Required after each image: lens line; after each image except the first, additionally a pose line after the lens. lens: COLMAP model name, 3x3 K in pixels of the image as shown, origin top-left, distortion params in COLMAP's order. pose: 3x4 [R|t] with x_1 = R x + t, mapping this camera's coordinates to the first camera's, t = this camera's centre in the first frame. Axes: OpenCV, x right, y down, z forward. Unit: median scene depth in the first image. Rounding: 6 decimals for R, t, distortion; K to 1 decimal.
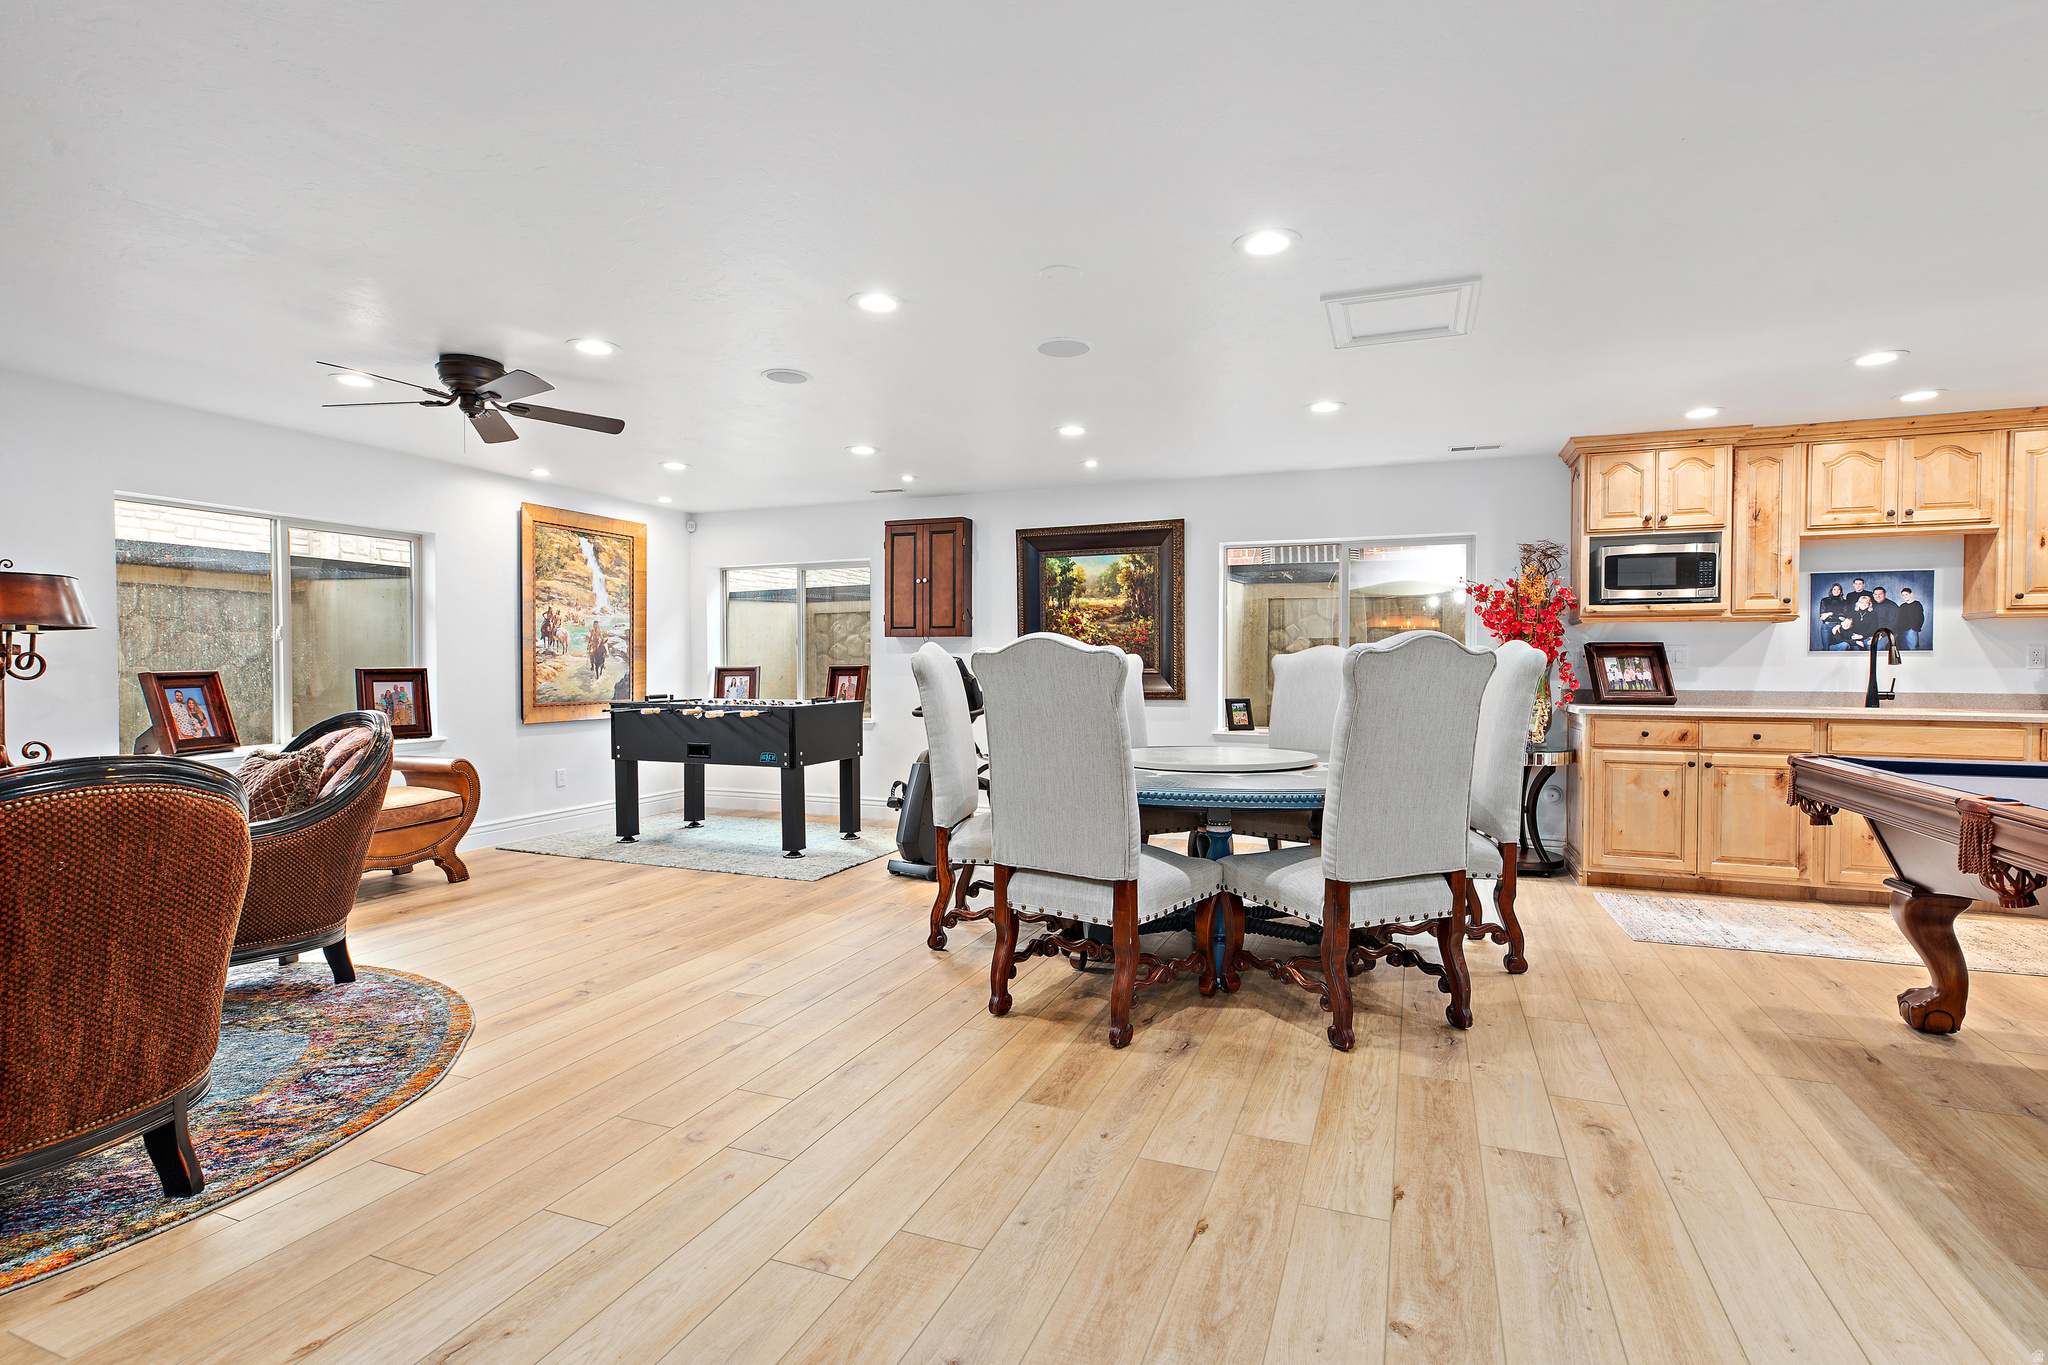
lens RADIAL K [[974.8, 0, 1023.1], [0, 974.8, 679.4], [0, 0, 1]] dist [0.000535, -0.000125]
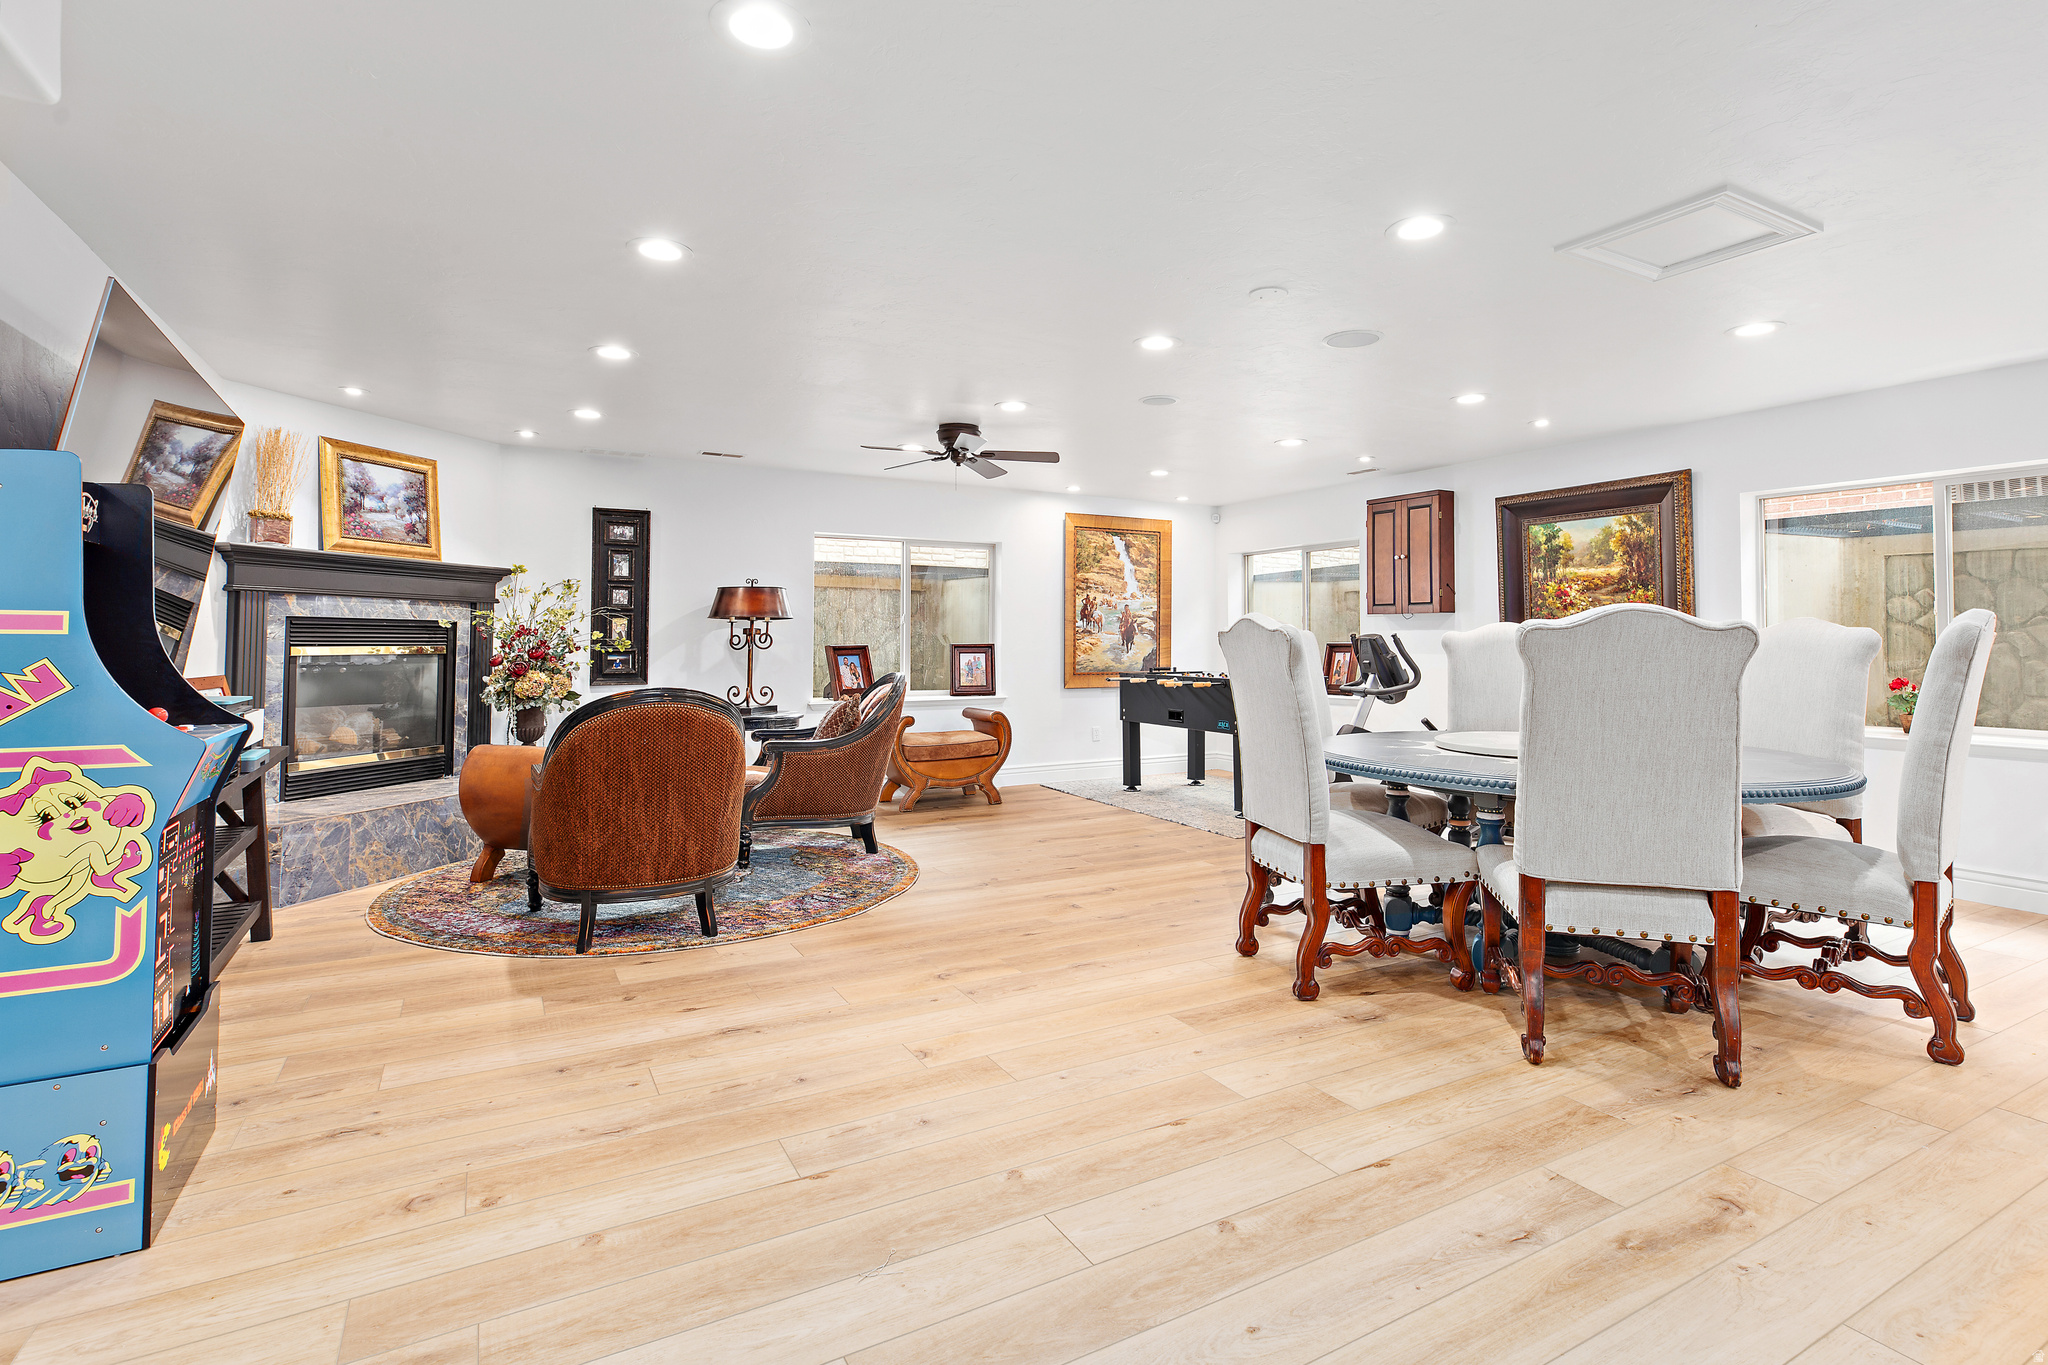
lens RADIAL K [[974.8, 0, 1014.5], [0, 974.8, 611.2], [0, 0, 1]] dist [0.000535, -0.000125]
pose [[0.770721, -0.017415, -0.636935, 0.395367], [-0.011890, 0.999059, -0.041704, -0.000225], [0.637062, 0.039715, 0.769789, -0.025697]]
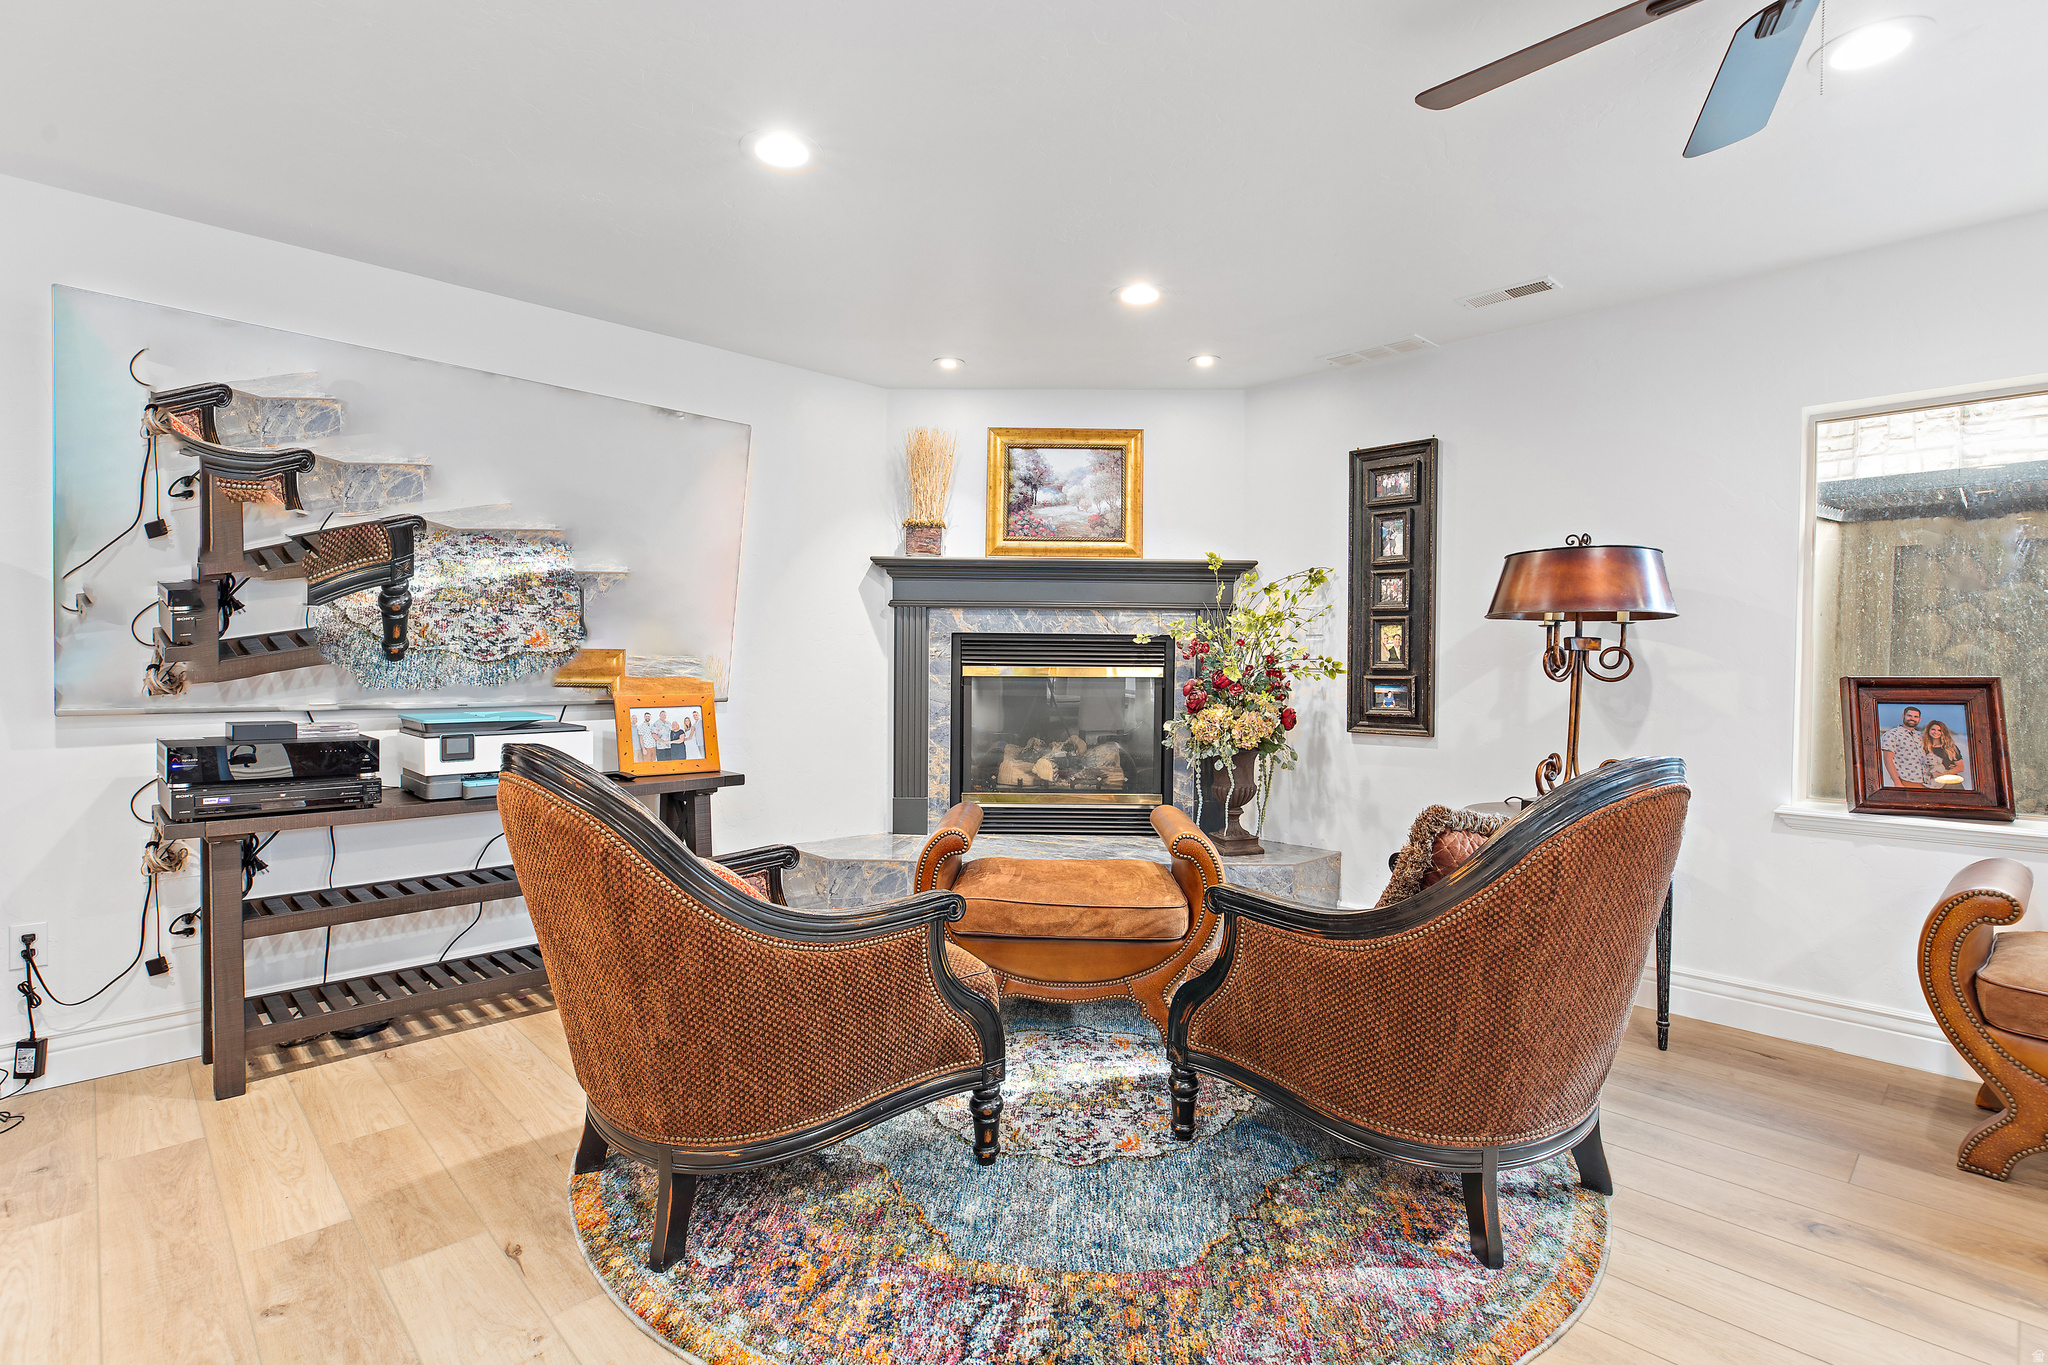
lens RADIAL K [[974.8, 0, 1025.7], [0, 974.8, 678.8], [0, 0, 1]] dist [0.000535, -0.000125]
pose [[-0.389904, 0.017628, -0.920687, -0.103837], [-0.021191, 0.999380, 0.028109, -0.014774], [0.920612, 0.030470, -0.389288, 0.883295]]
